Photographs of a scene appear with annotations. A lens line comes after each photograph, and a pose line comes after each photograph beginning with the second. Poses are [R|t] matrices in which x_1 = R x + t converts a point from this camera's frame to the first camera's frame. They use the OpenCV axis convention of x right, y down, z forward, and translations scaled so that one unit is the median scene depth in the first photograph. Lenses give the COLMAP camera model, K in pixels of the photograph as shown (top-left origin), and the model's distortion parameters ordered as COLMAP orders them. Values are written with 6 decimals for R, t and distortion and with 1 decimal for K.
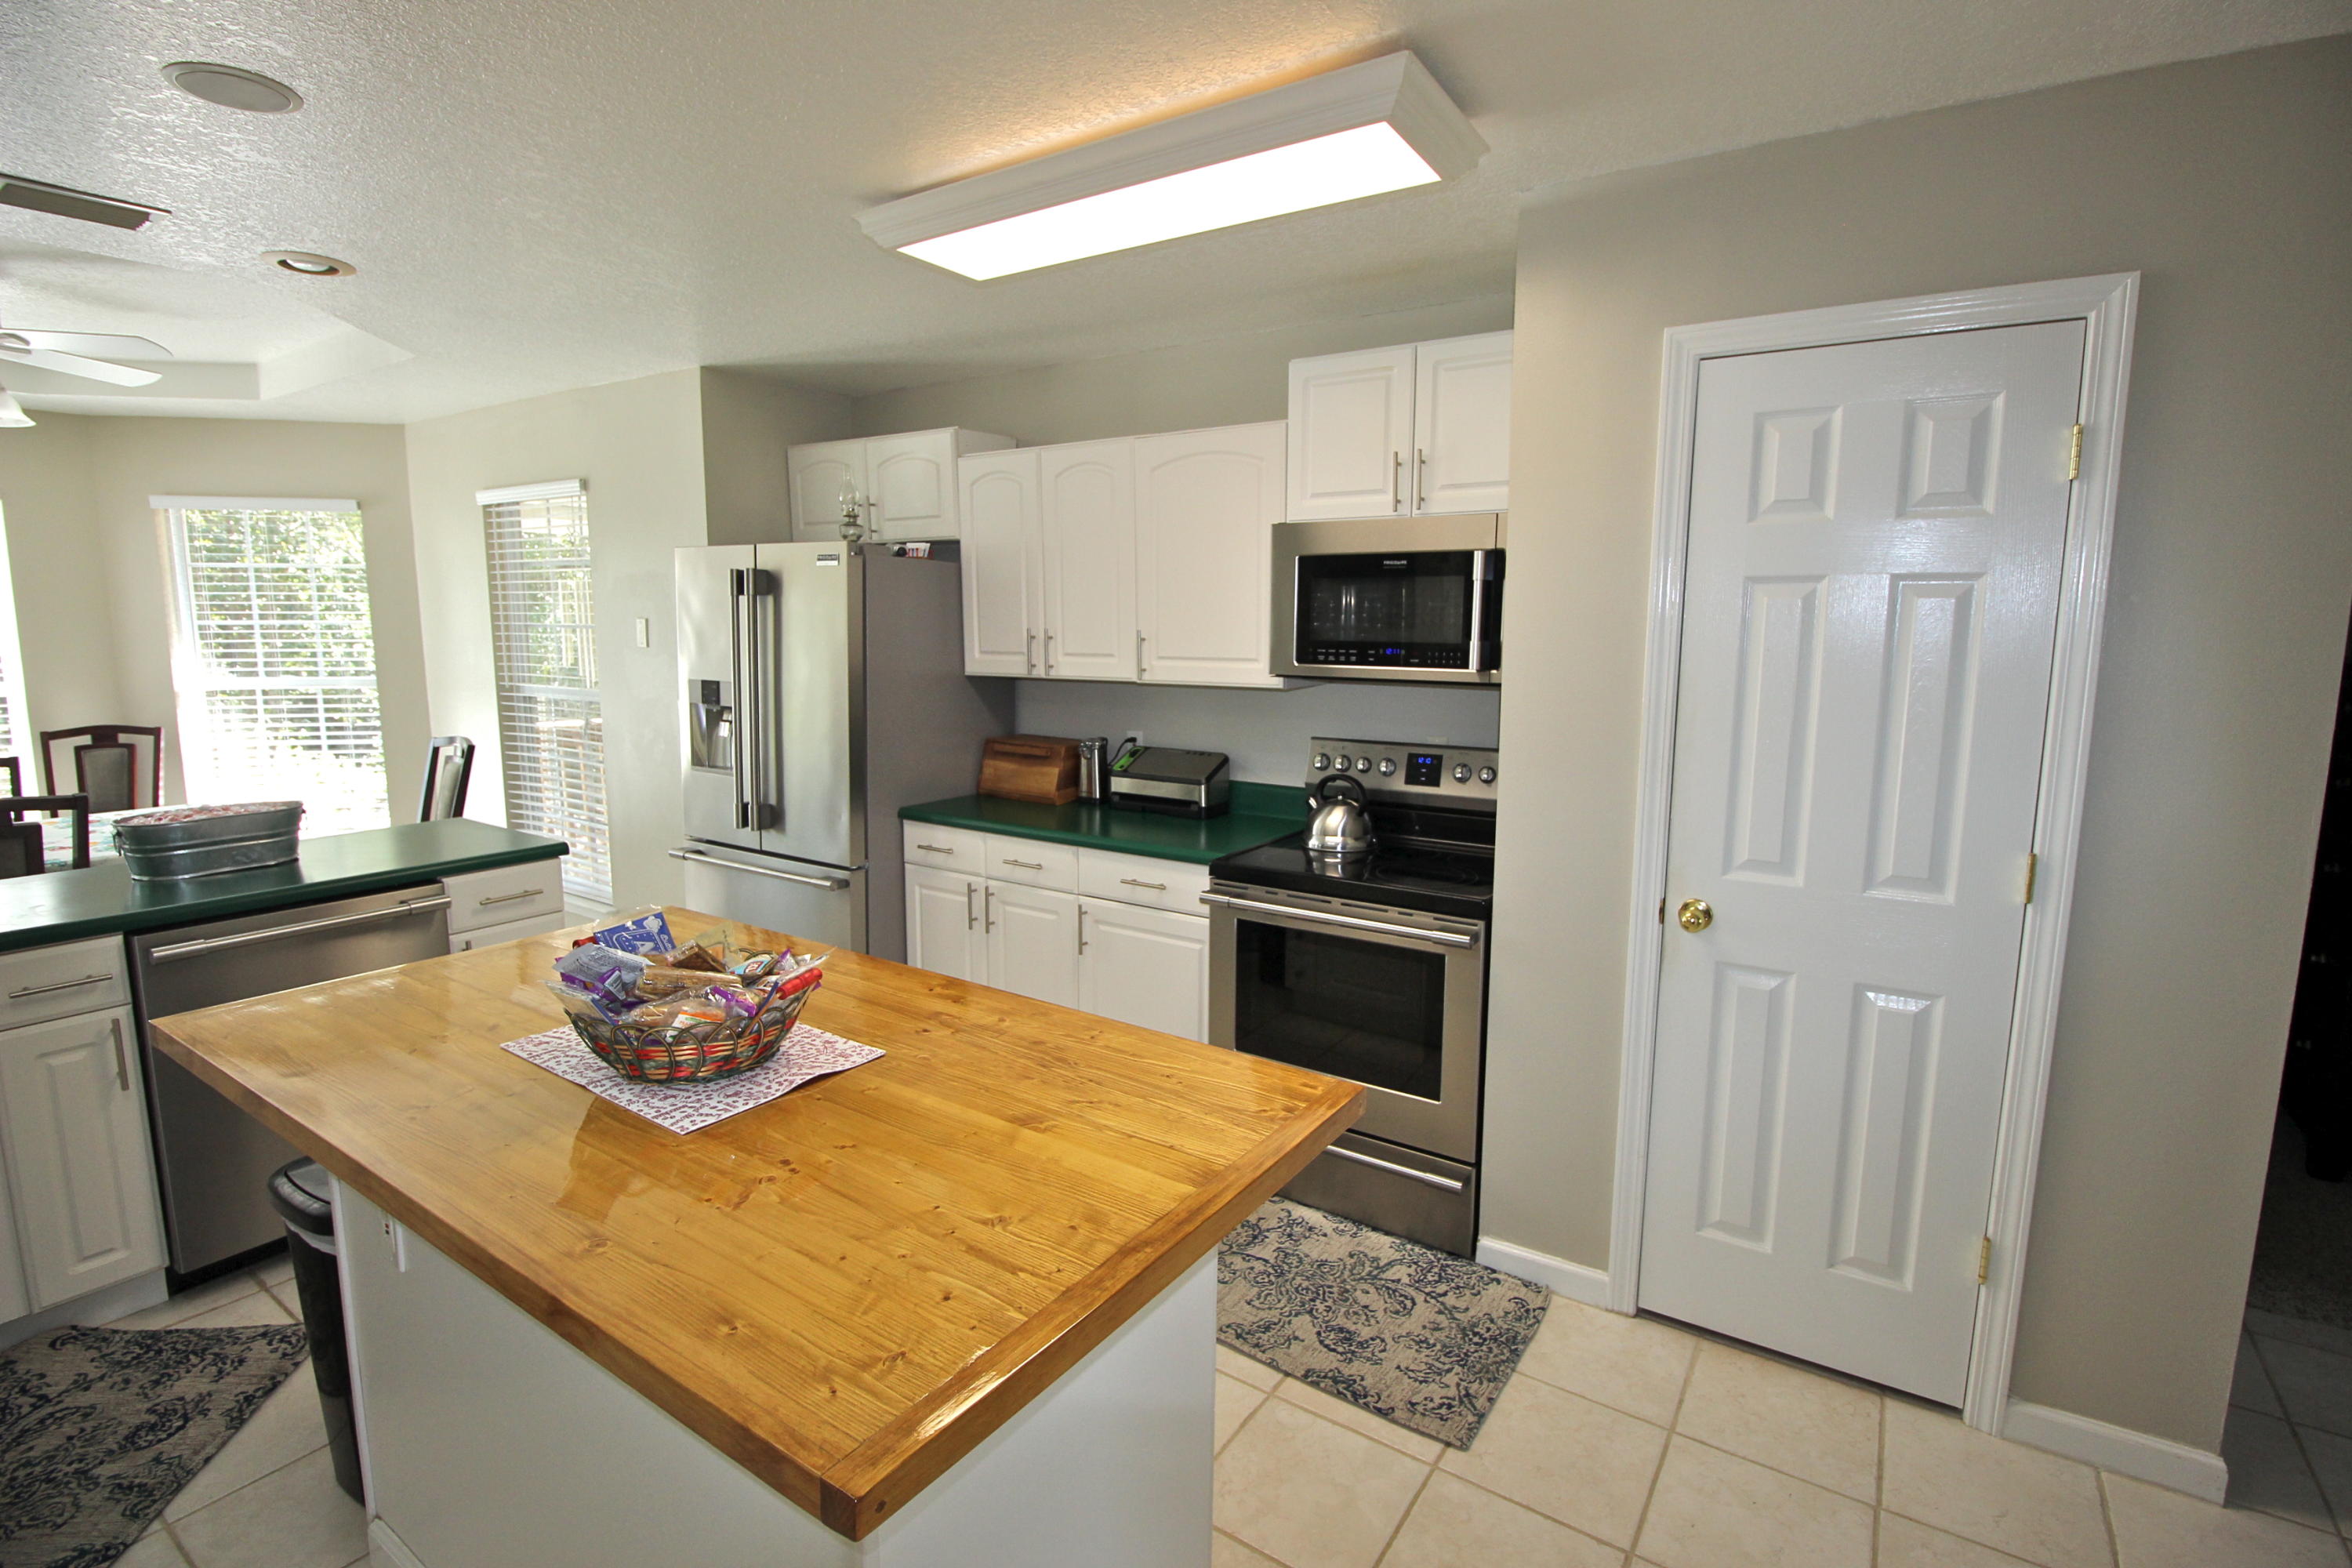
lens RADIAL K [[1104.6, 0, 1187.2], [0, 1104.6, 773.5], [0, 0, 1]] dist [-0.019676, -0.000137]
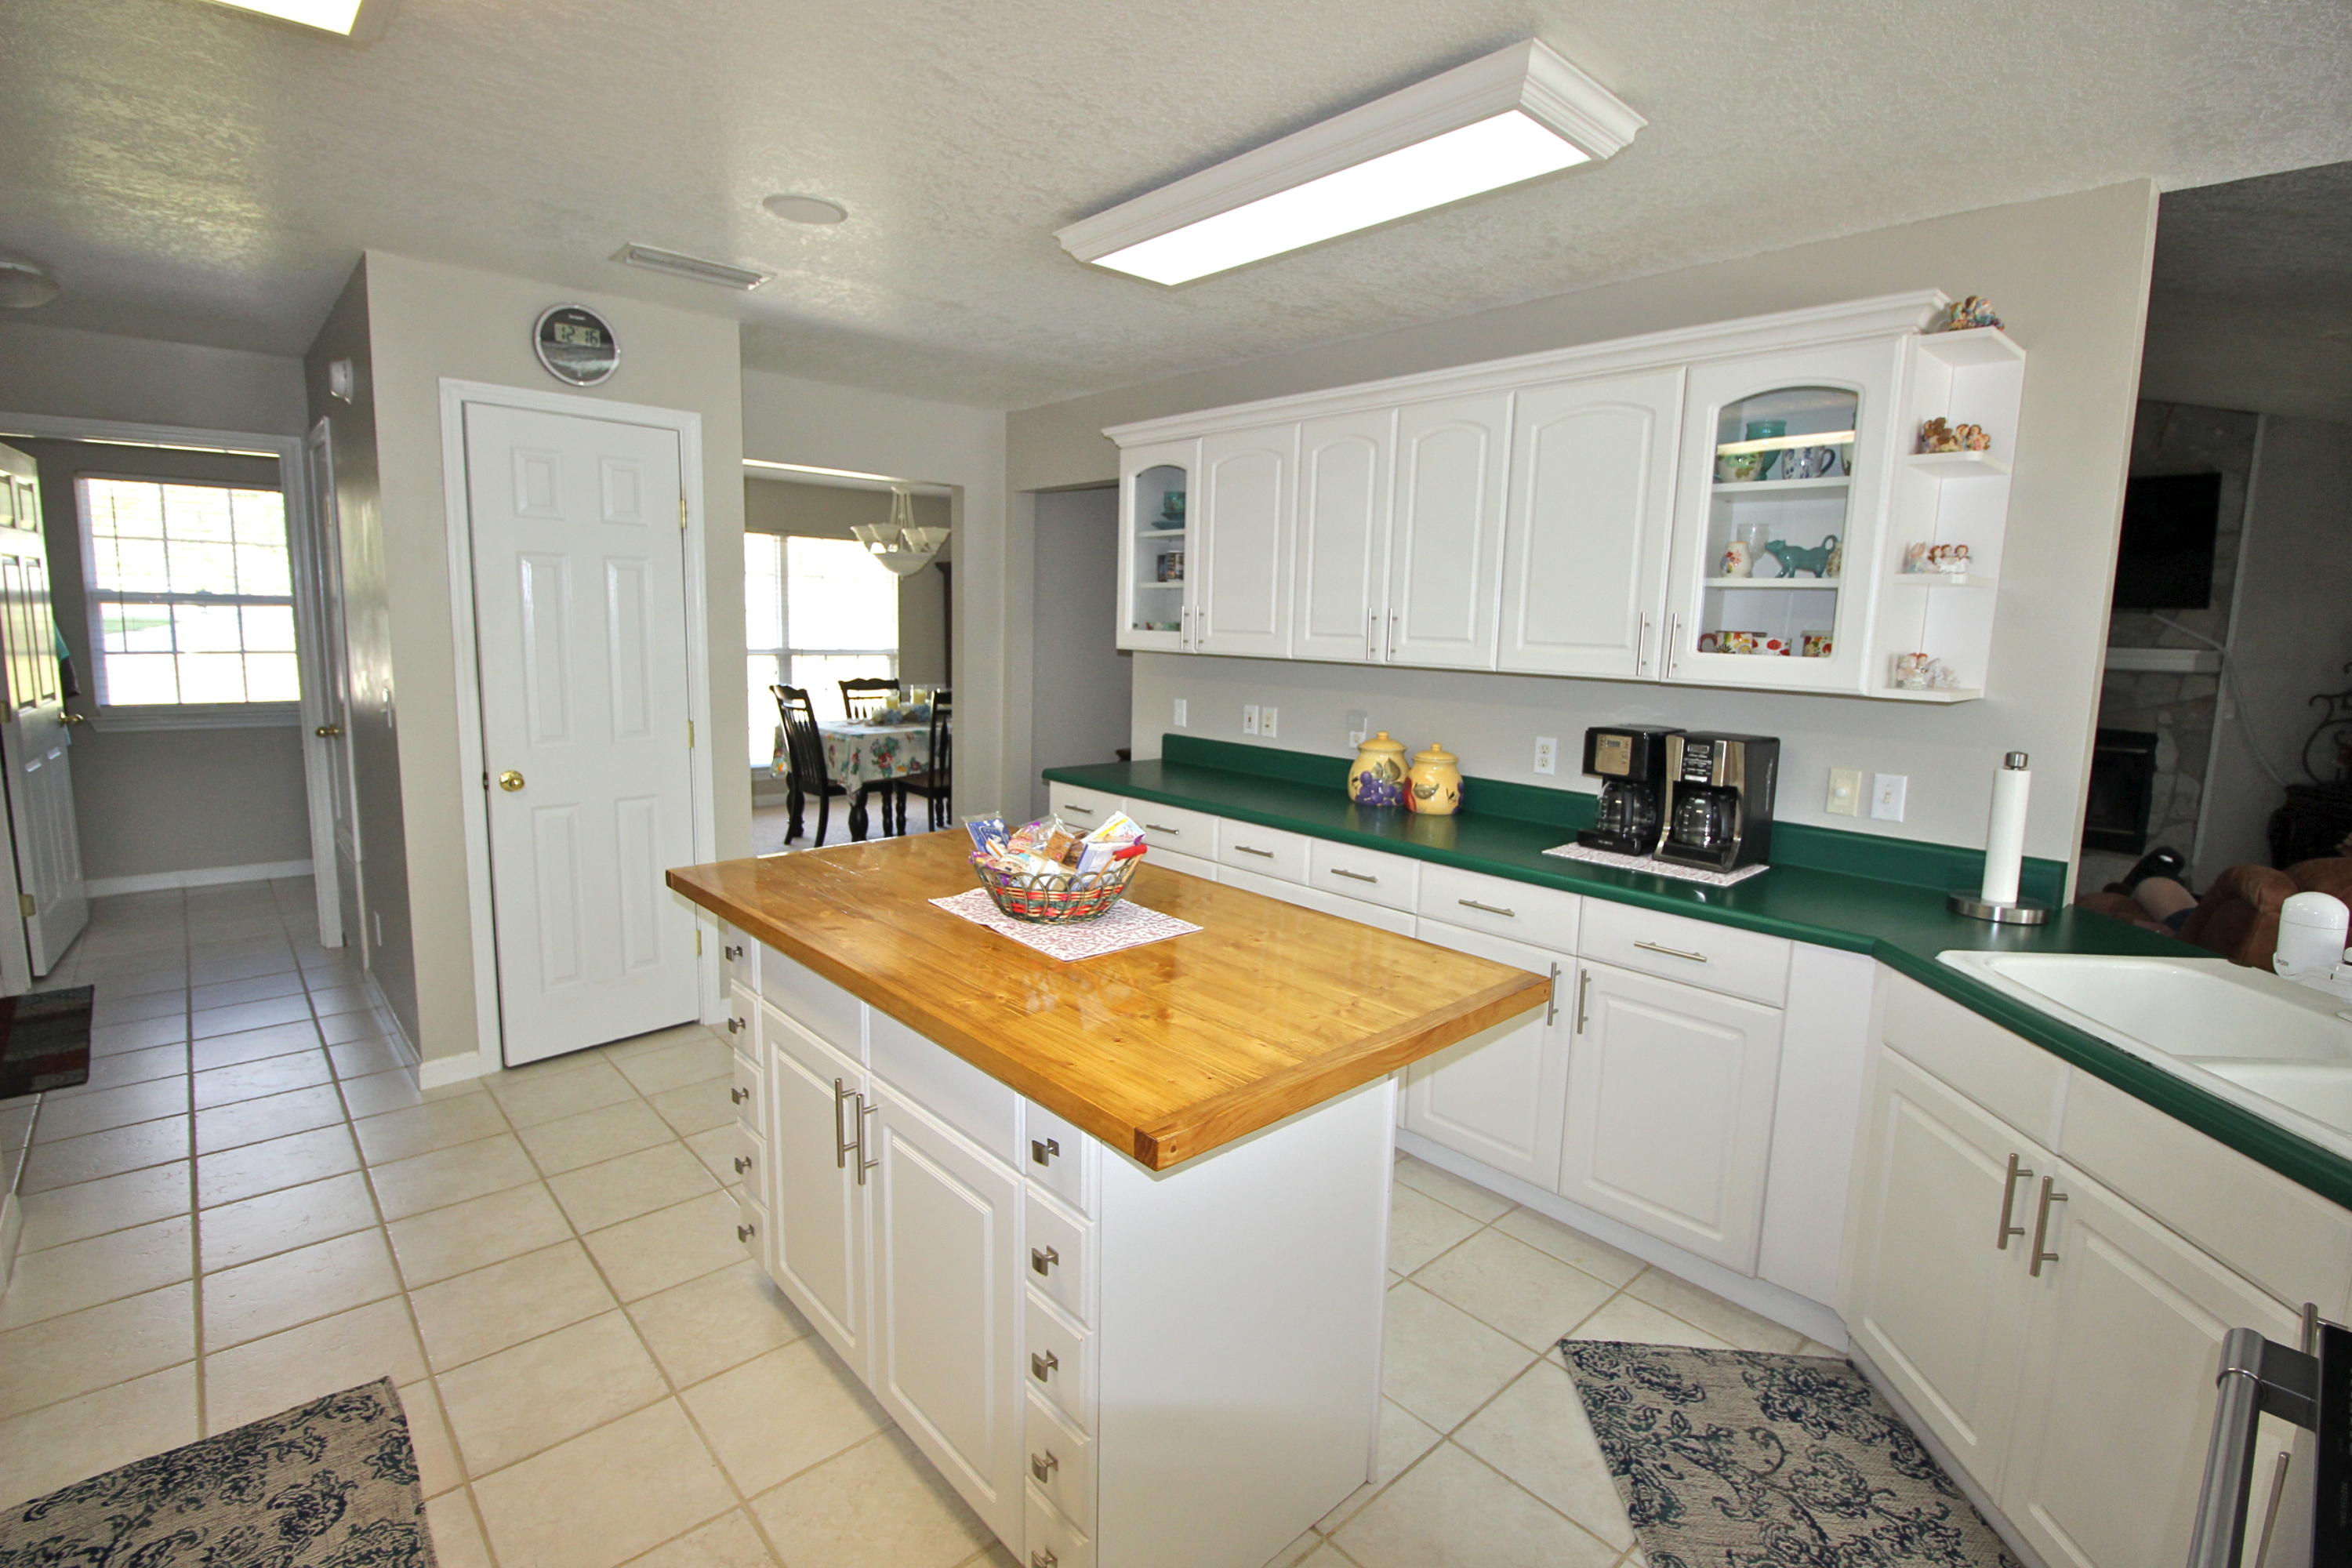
lens RADIAL K [[1089.7, 0, 1179.1], [0, 1089.7, 768.3], [0, 0, 1]] dist [-0.021362, -0.000642]
pose [[-0.971760, -0.062823, 0.227456, -0.463566], [0.000708, 0.963129, 0.269040, -0.145466], [-0.235971, 0.261603, -0.935885, 1.127617]]
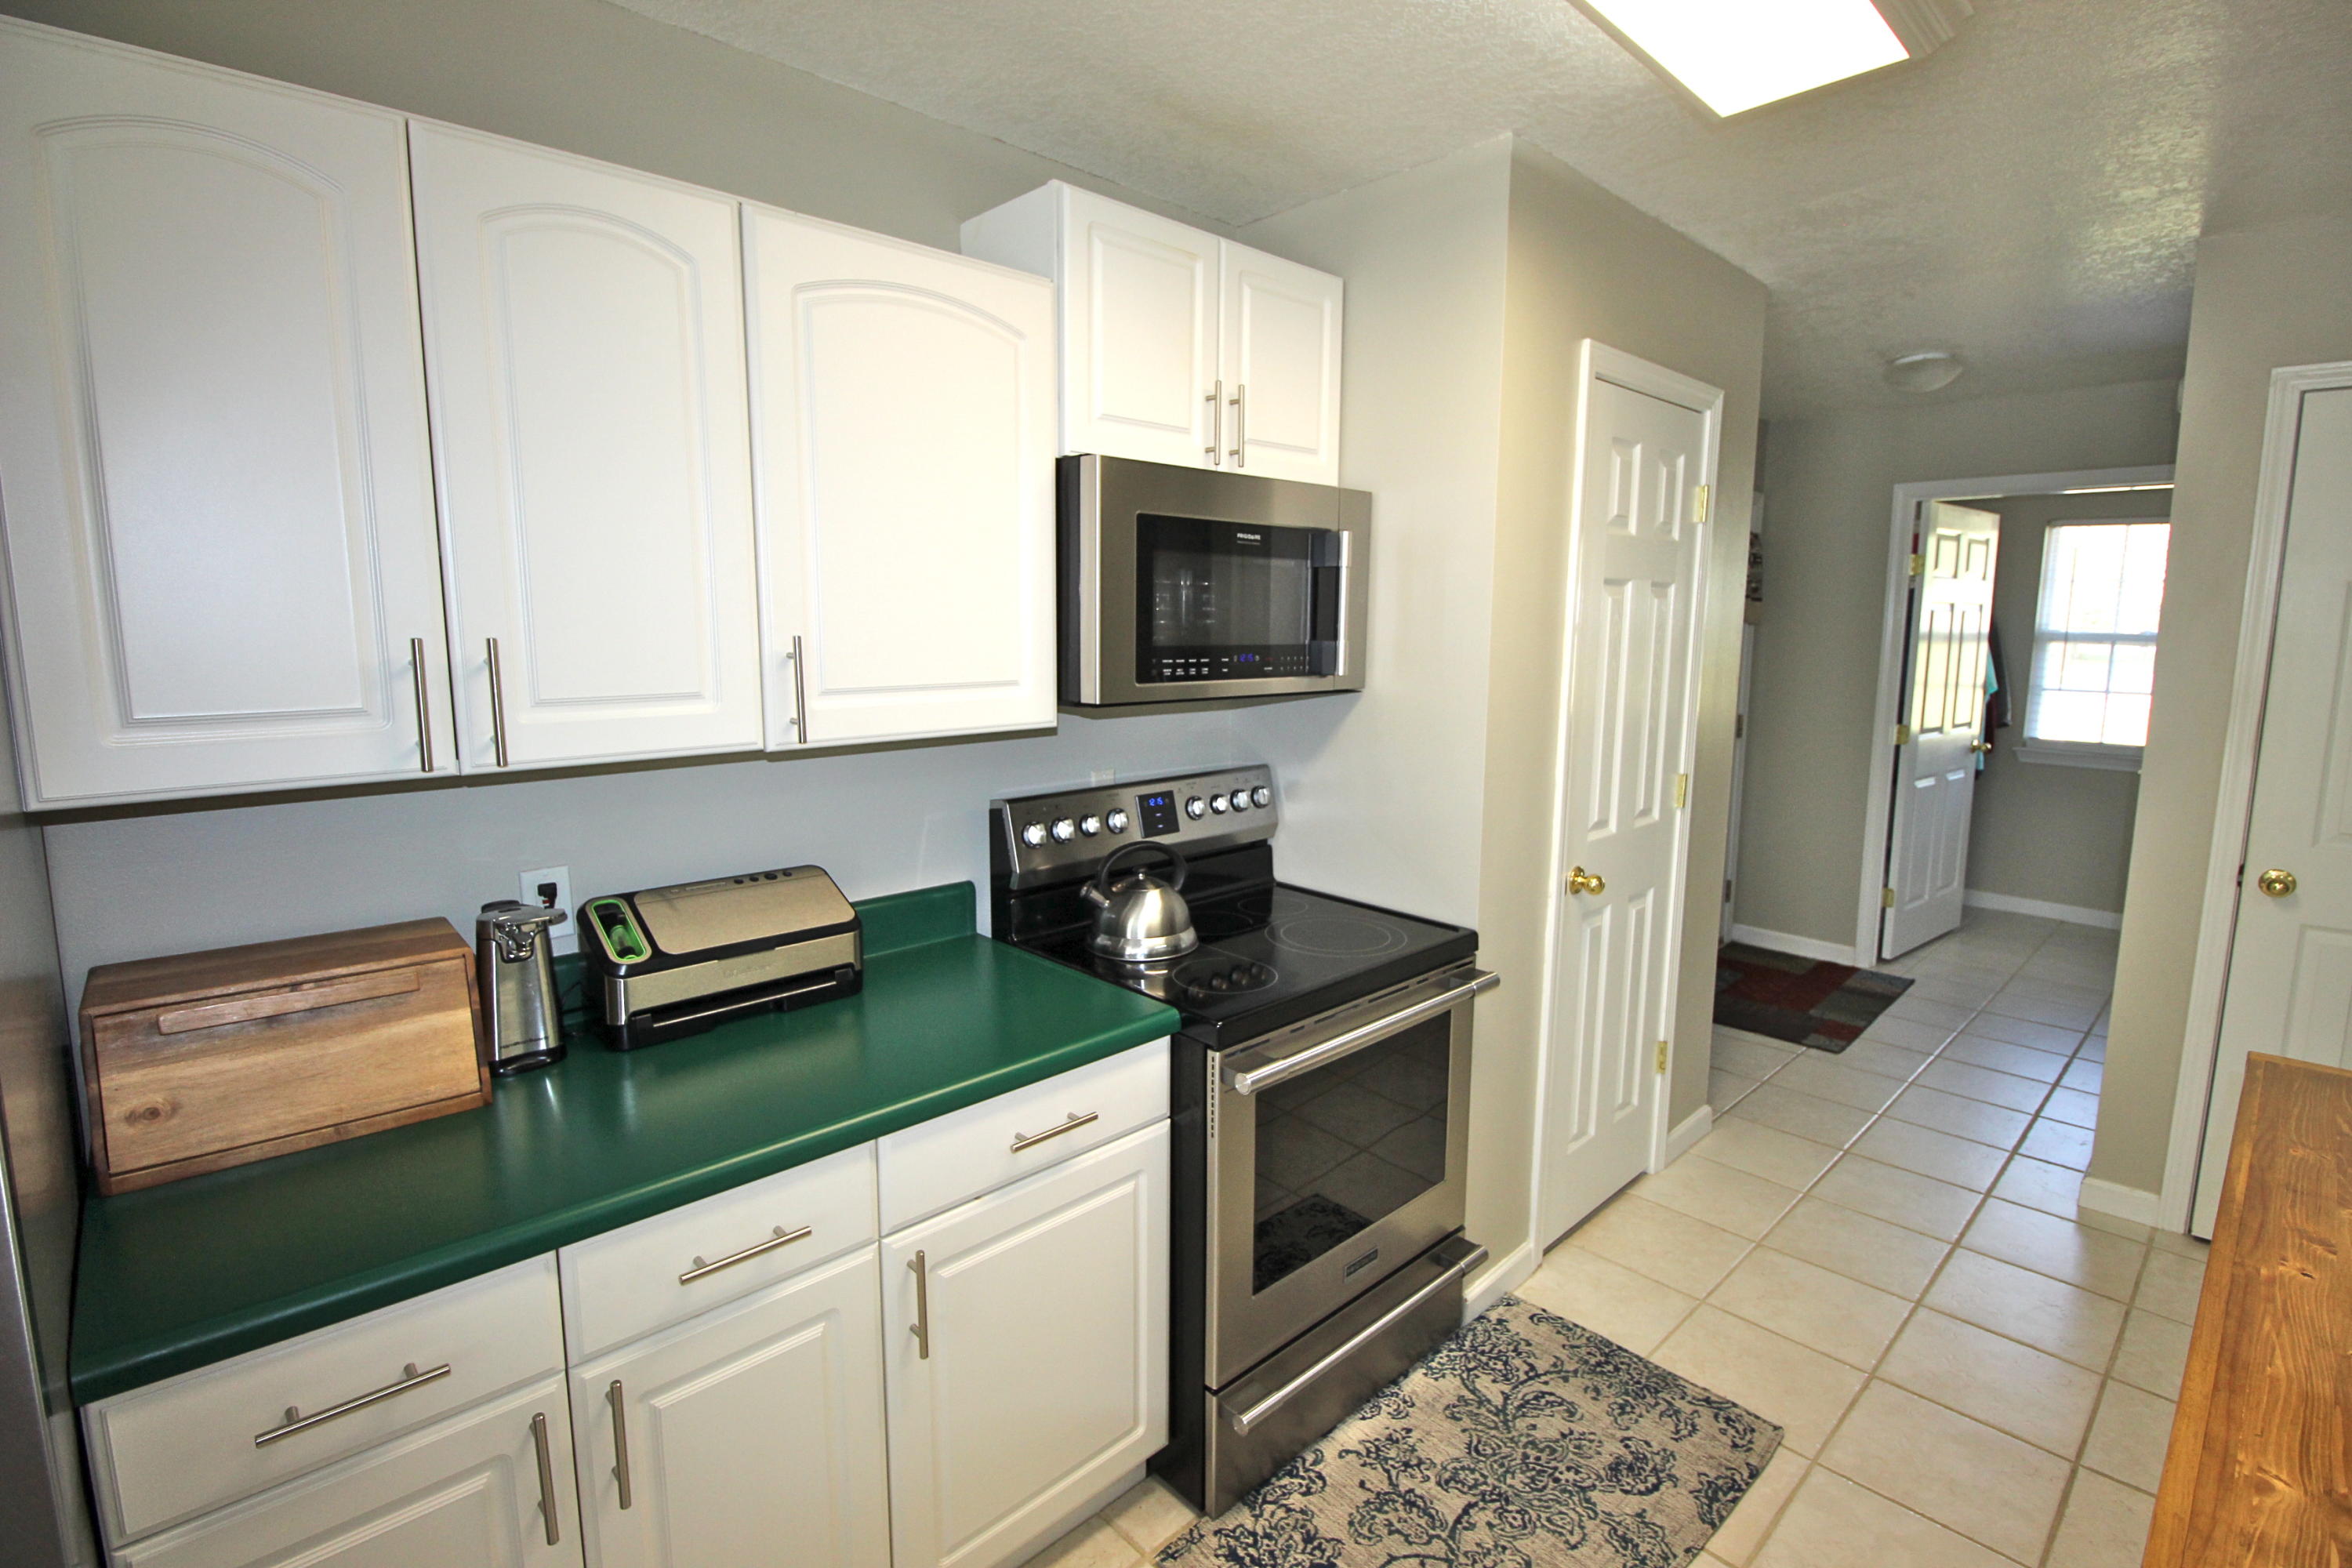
lens RADIAL K [[1089.7, 0, 1179.1], [0, 1089.7, 768.3], [0, 0, 1]] dist [-0.021362, -0.000642]
pose [[0.223037, -0.138676, 0.964895, -0.526177], [0.126228, 0.985604, 0.112475, -0.123989], [-0.966603, 0.096711, 0.237331, 0.869631]]
